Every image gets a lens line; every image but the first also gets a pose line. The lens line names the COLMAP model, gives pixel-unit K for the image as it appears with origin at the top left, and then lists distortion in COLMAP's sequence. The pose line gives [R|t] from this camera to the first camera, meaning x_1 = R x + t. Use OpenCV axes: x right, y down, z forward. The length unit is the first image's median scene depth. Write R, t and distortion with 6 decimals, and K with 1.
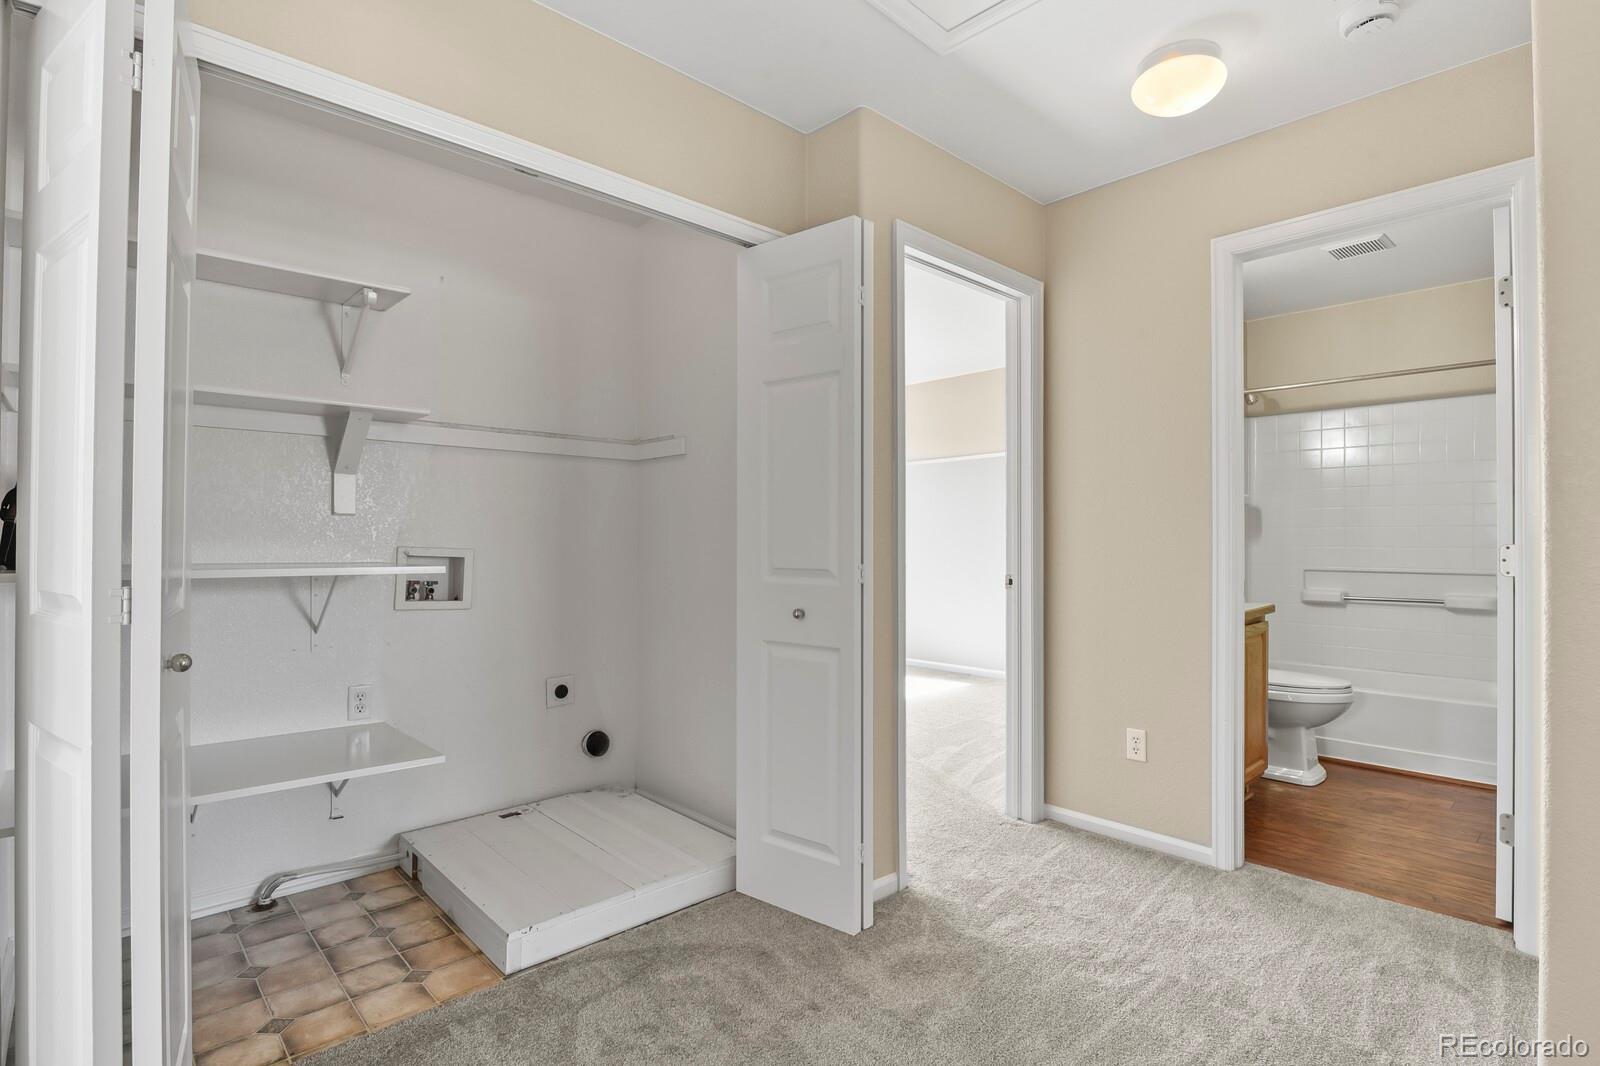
lens RADIAL K [[780.3, 0, 800.0], [0, 780.3, 533.0], [0, 0, 1]] dist [0.015178, -0.021779]
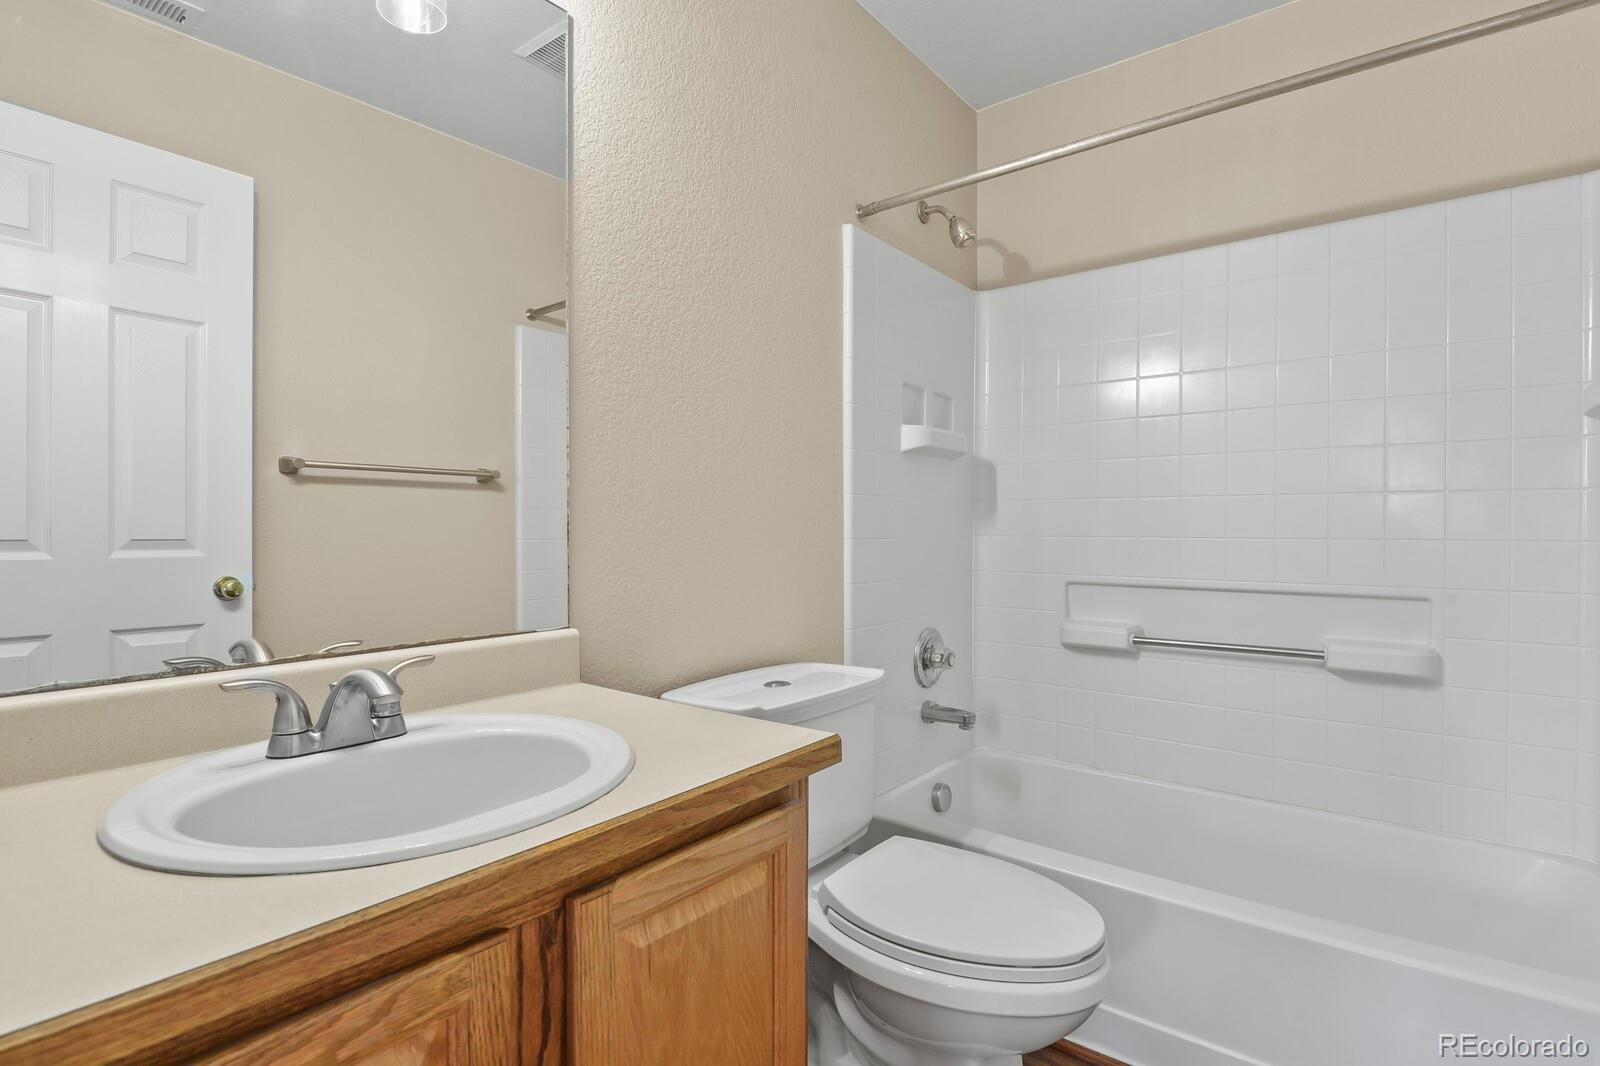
lens RADIAL K [[780.3, 0, 800.0], [0, 780.3, 533.0], [0, 0, 1]] dist [0.015178, -0.021779]
pose [[0.990248, 0.000170, 0.139314, 0.426856], [-0.001934, 0.999920, 0.012528, 0.009272], [-0.139301, -0.012675, 0.990169, 0.552366]]
